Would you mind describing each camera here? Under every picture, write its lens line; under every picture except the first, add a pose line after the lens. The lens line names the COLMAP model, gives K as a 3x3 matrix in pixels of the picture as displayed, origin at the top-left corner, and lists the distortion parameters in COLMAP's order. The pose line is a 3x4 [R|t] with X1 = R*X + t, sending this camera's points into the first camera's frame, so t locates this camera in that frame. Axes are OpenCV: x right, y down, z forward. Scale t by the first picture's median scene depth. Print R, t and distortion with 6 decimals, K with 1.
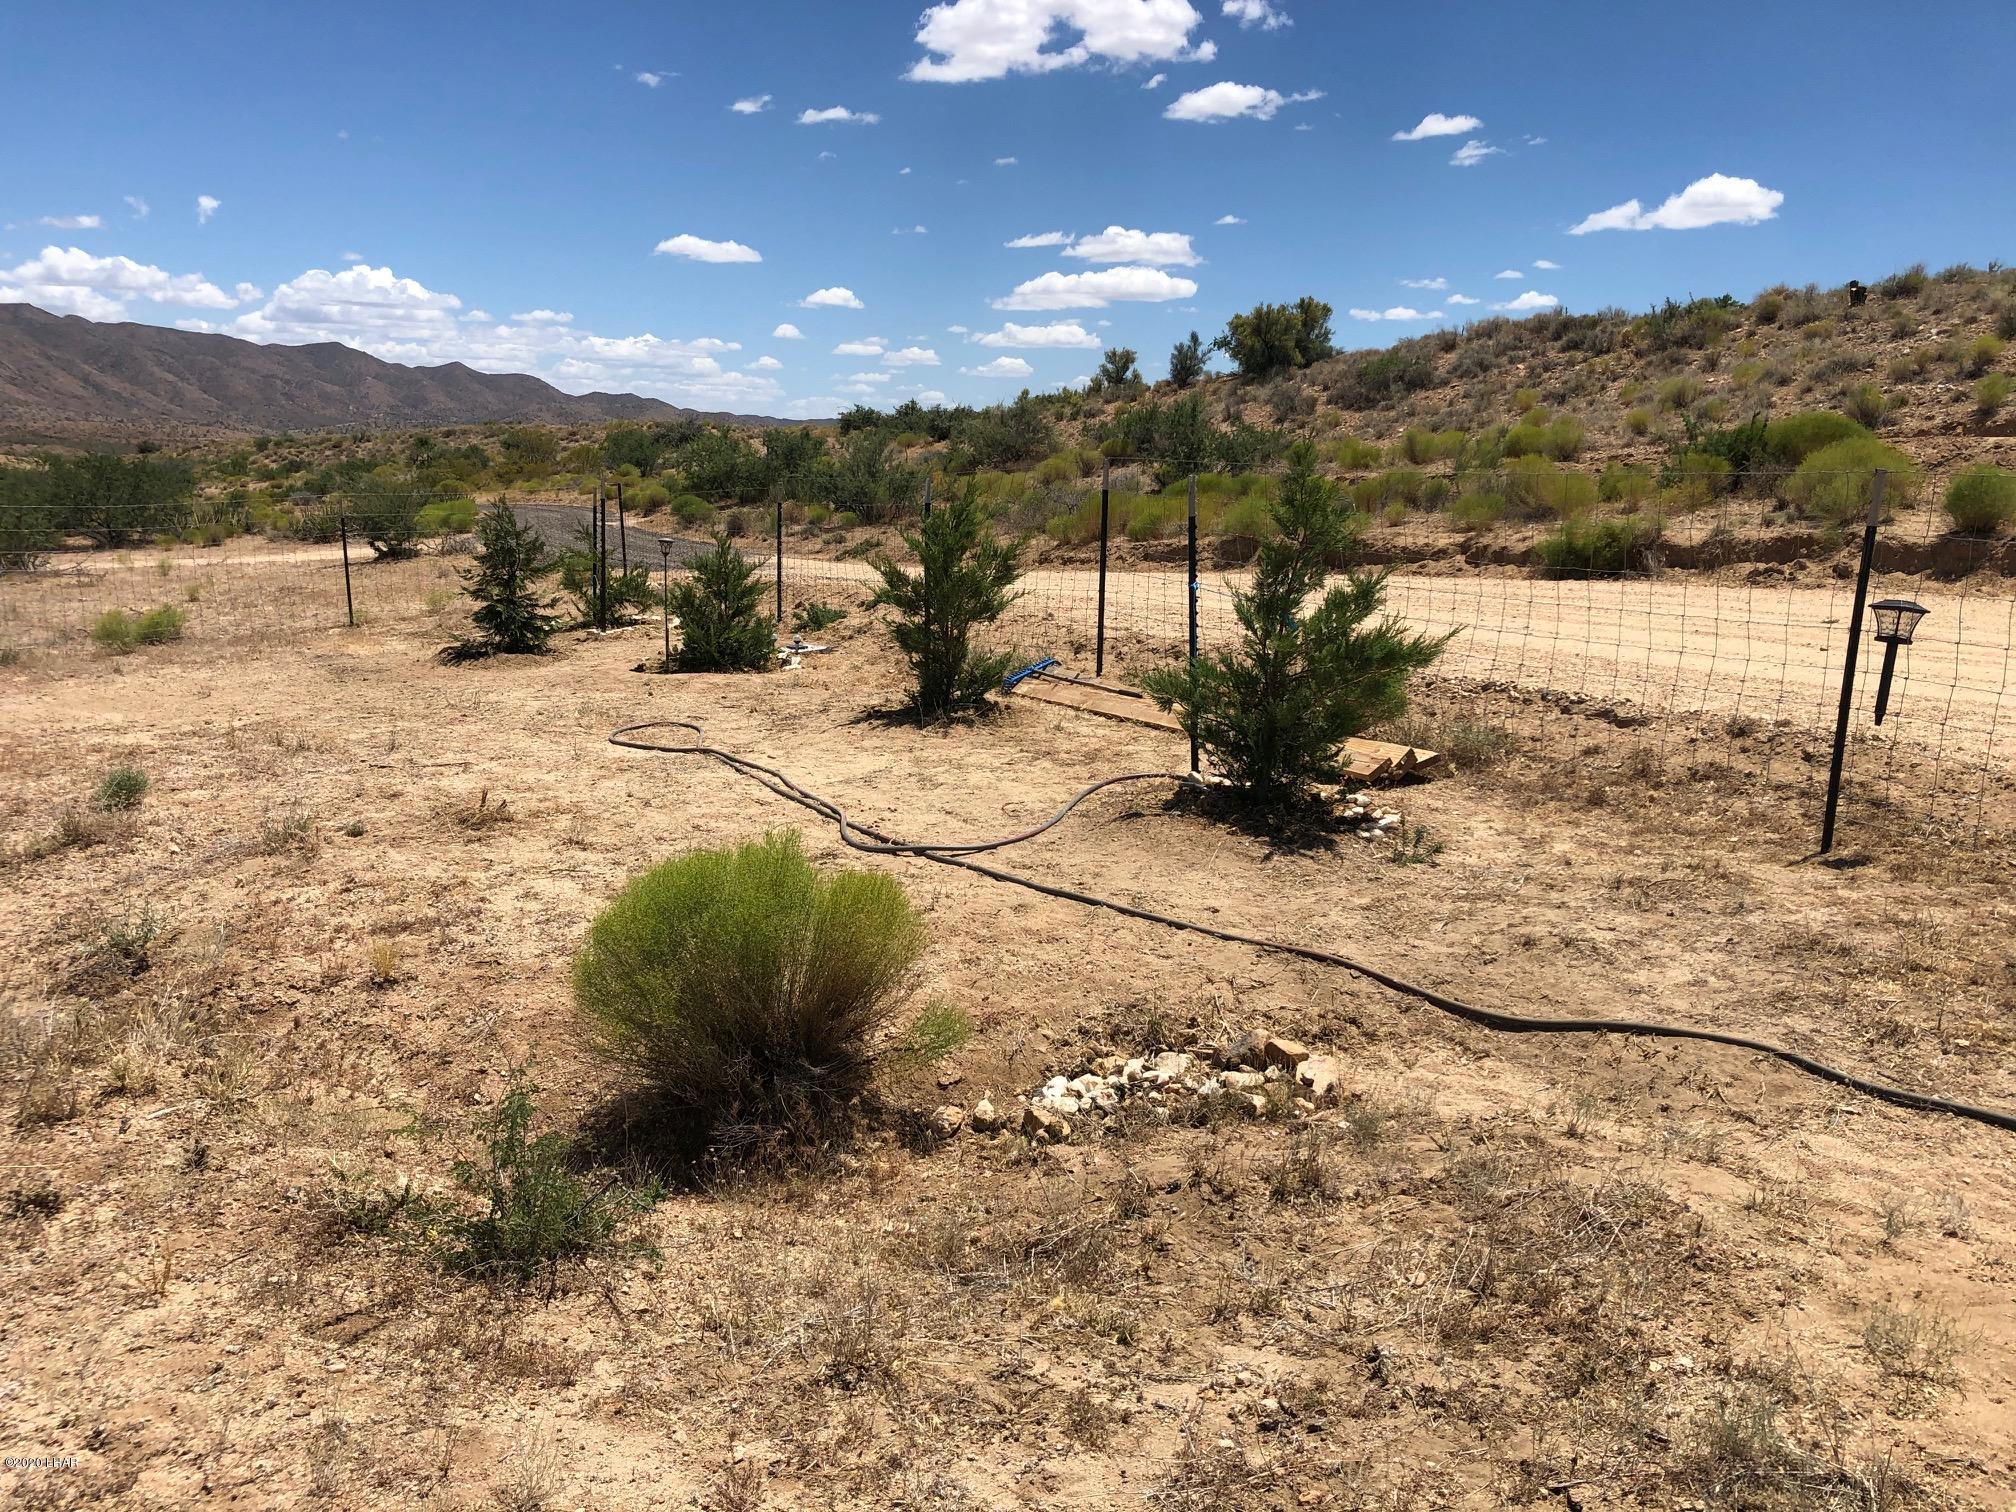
lens RADIAL K [[1650.7, 0, 973.8], [0, 1650.7, 754.1], [0, 0, 1]] dist [0.032177, -0.045020]
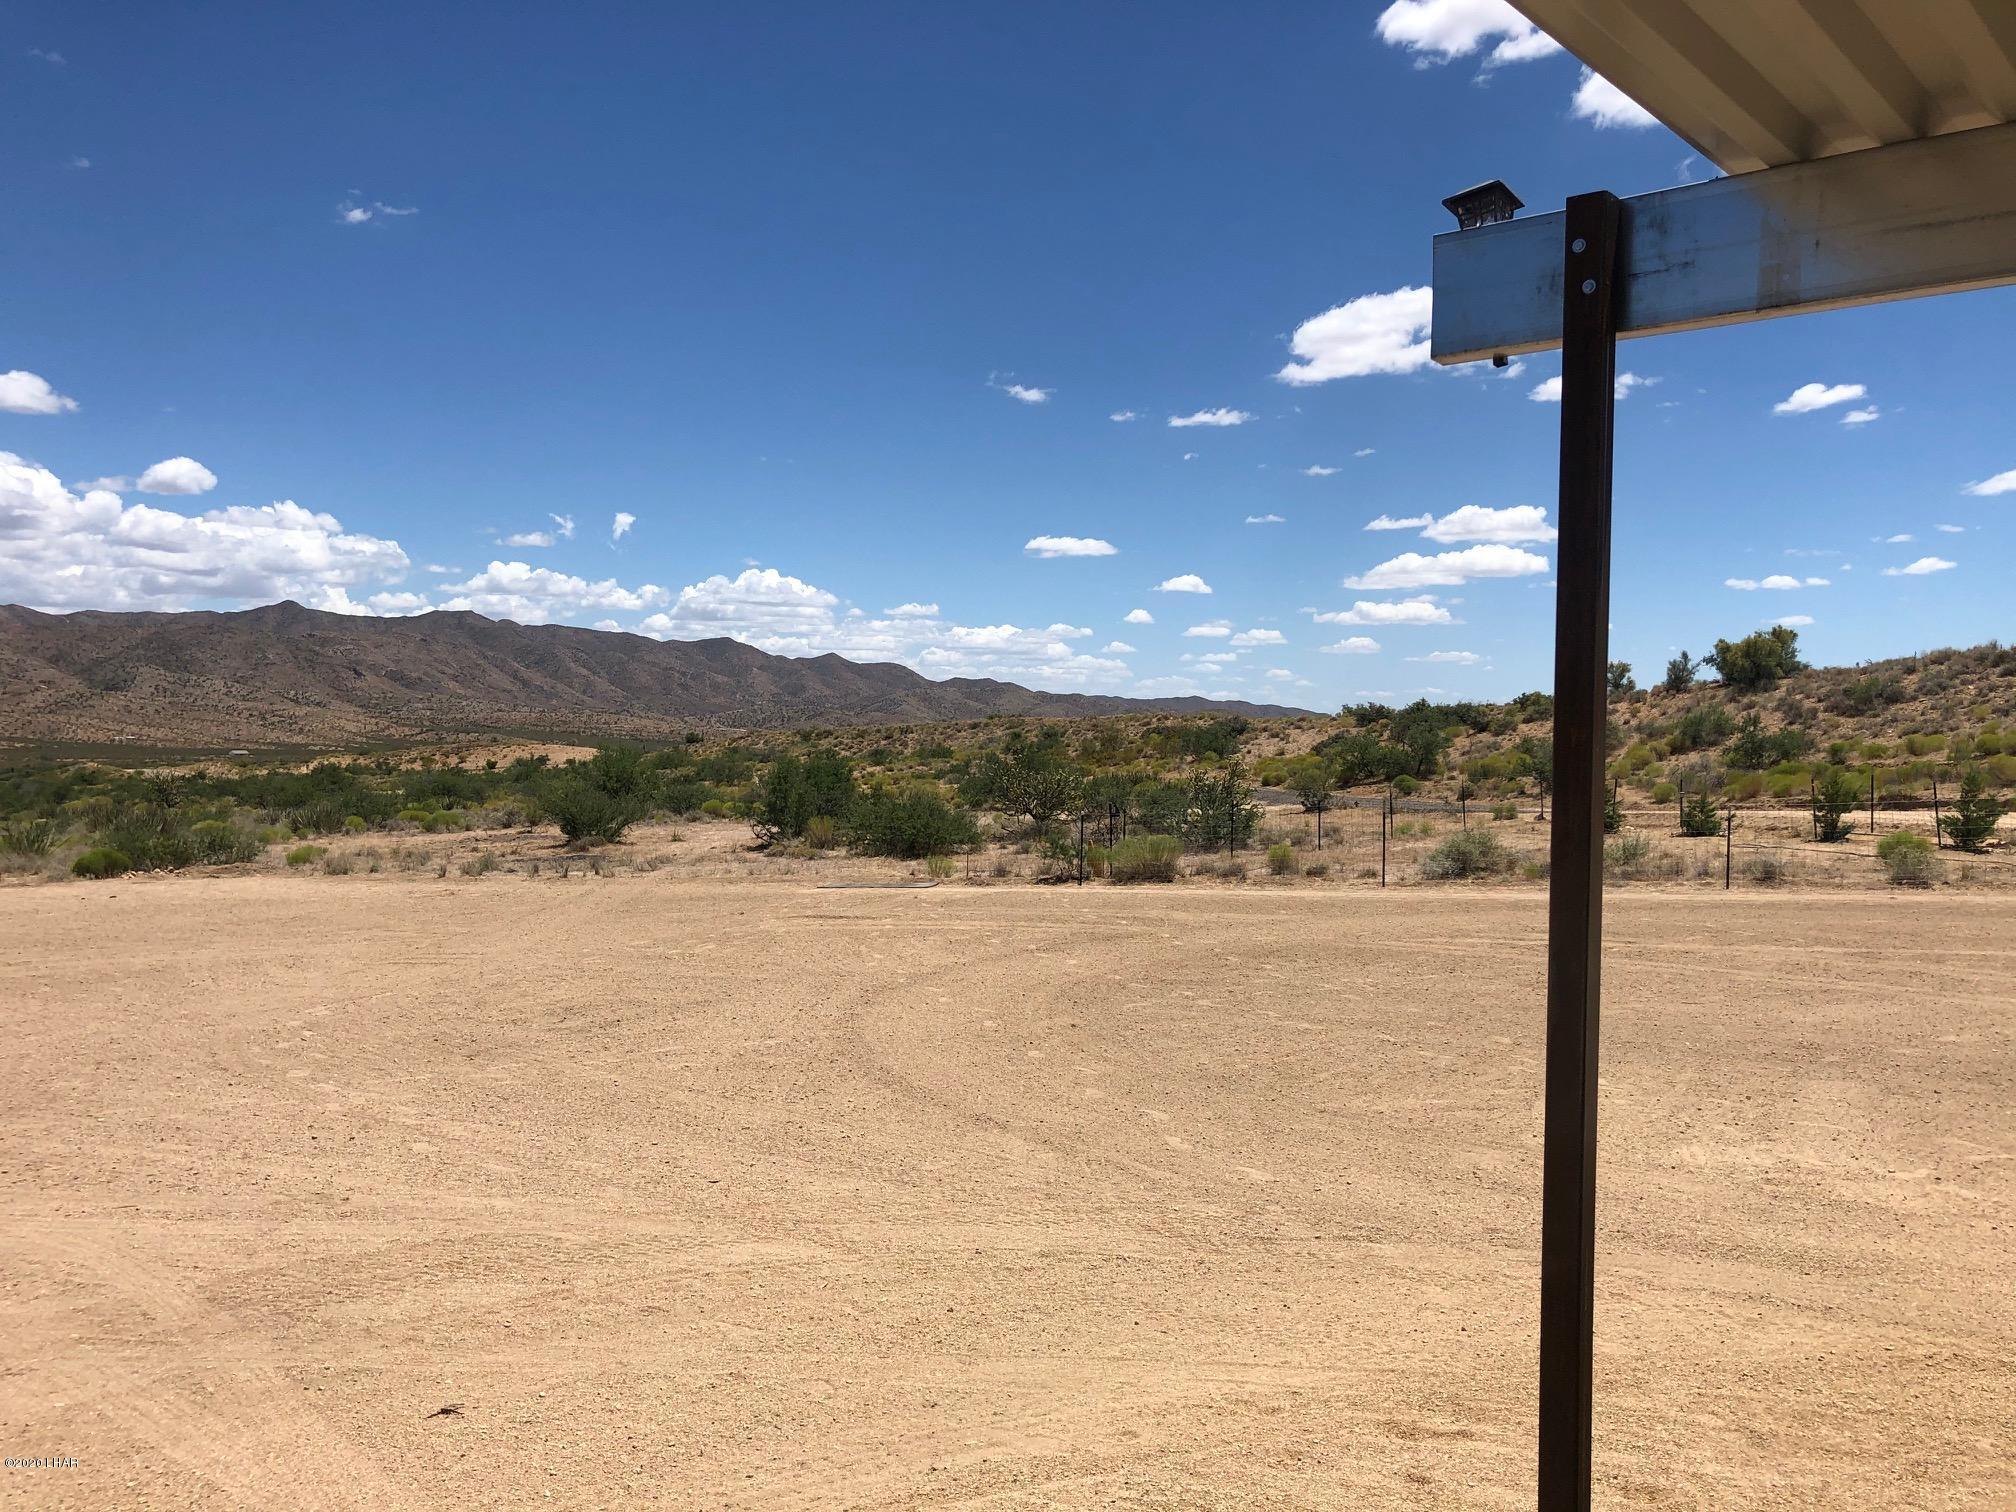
lens RADIAL K [[1650.7, 0, 982.4], [0, 1650.7, 785.4], [0, 0, 1]] dist [0.032177, -0.045020]
pose [[0.979343, -0.004602, -0.202152, -0.152949], [-0.025234, 0.989144, -0.144766, 0.059052], [0.200623, 0.146876, 0.968596, -0.392273]]
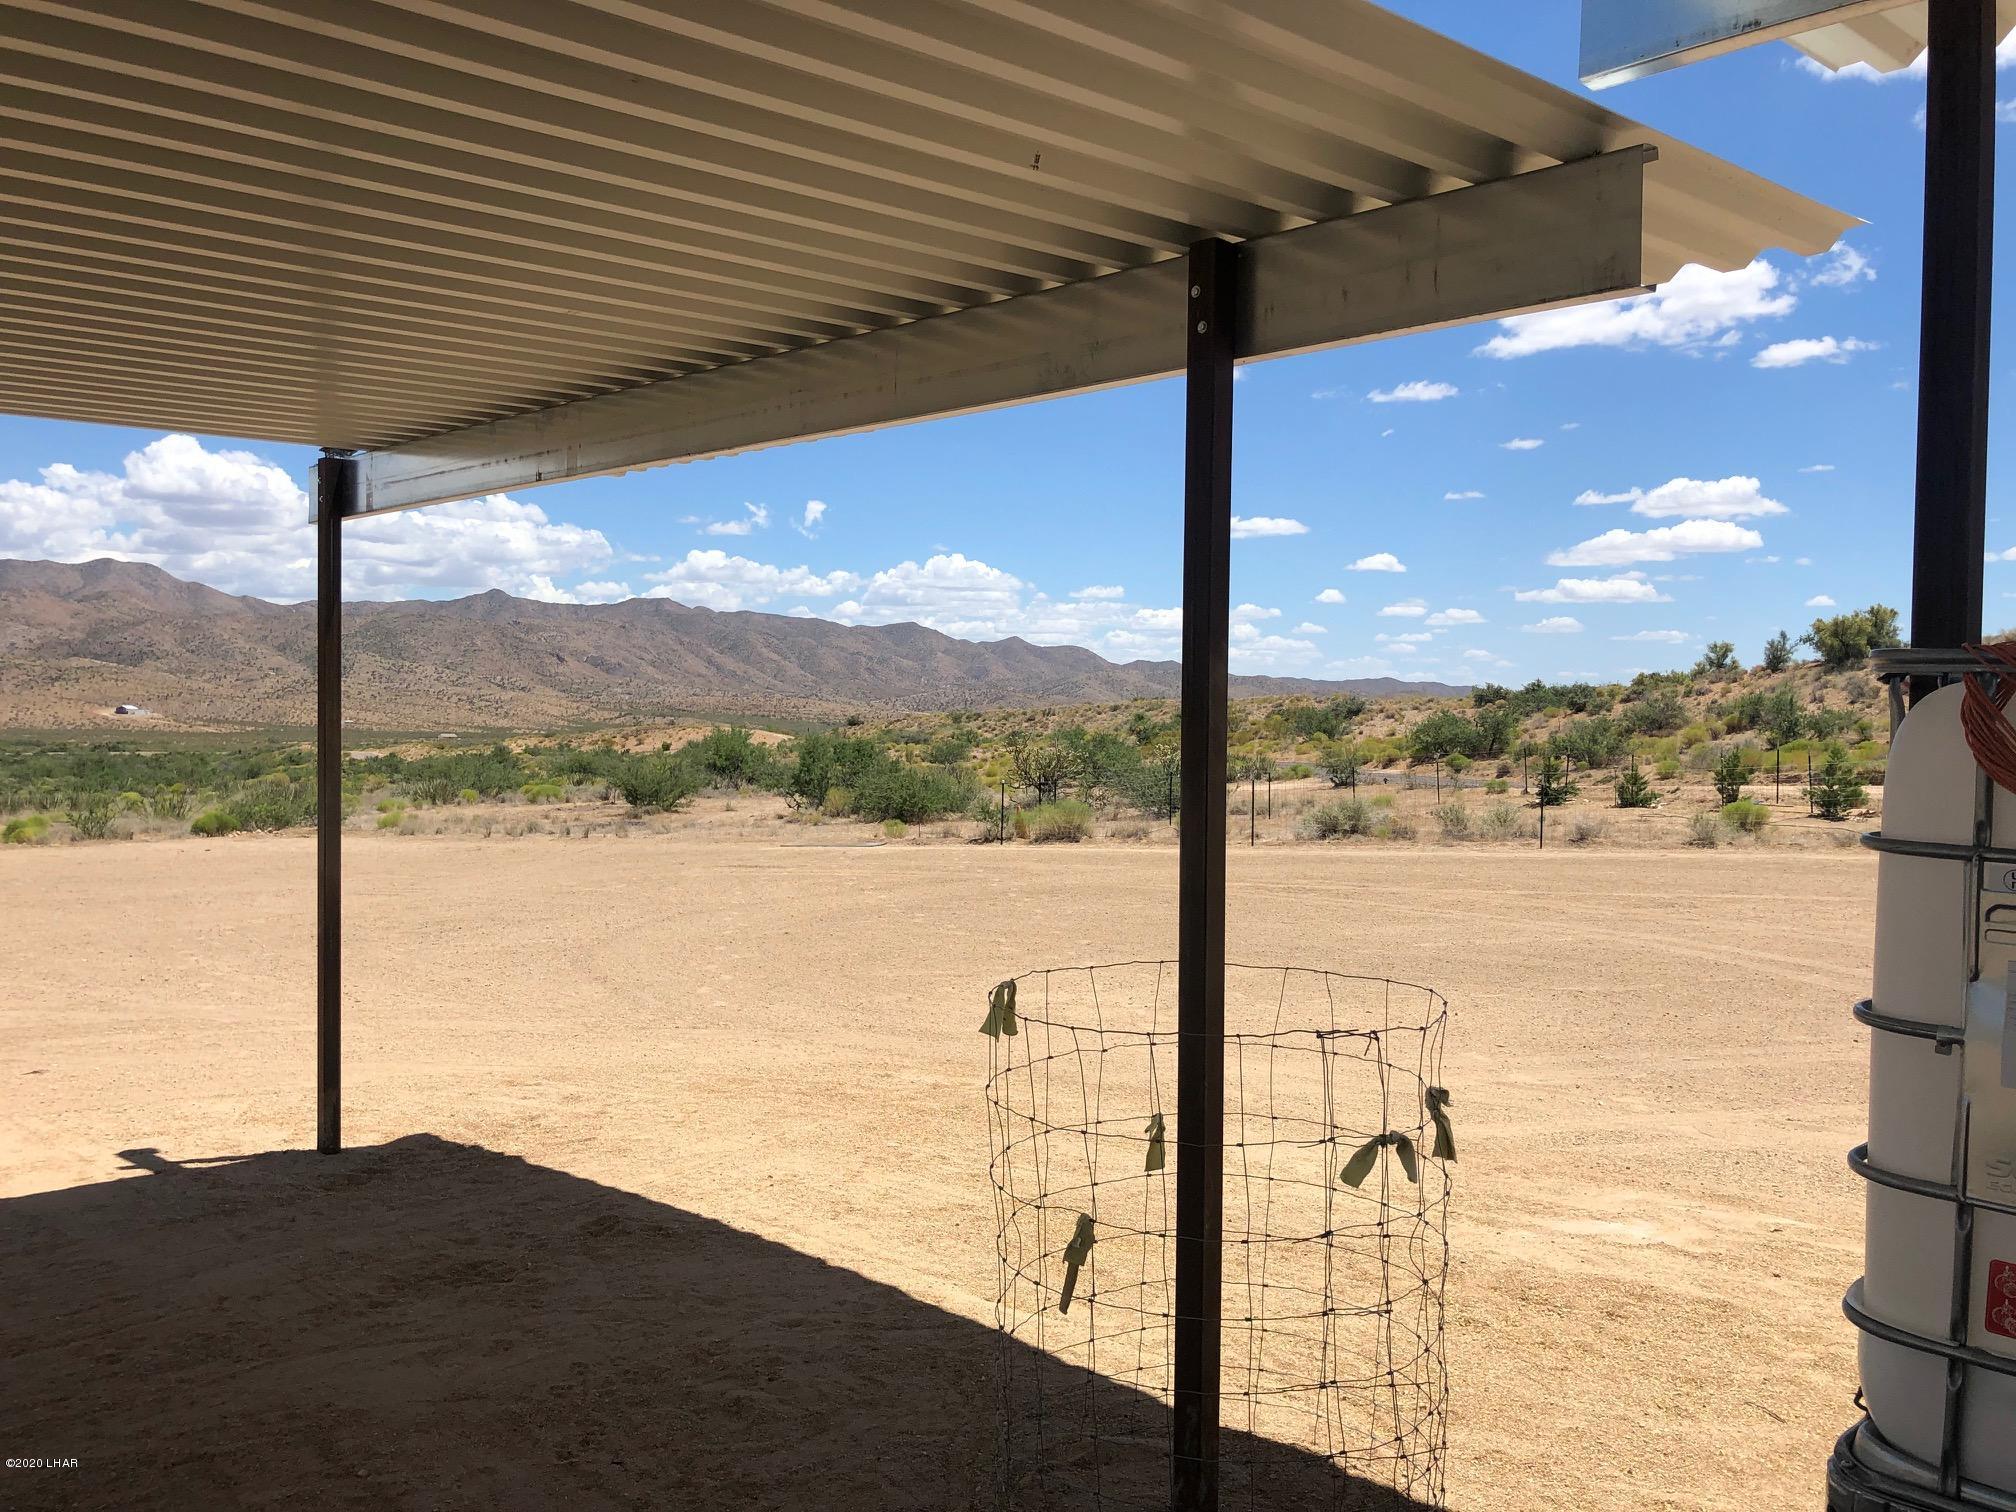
lens RADIAL K [[1650.7, 0, 1000.2], [0, 1650.7, 762.8], [0, 0, 1]] dist [0.032177, -0.045020]
pose [[0.953680, -0.004424, -0.300790, -0.067523], [-0.041004, 0.988648, -0.144548, 0.068857], [0.298015, 0.150186, 0.942672, -0.434409]]
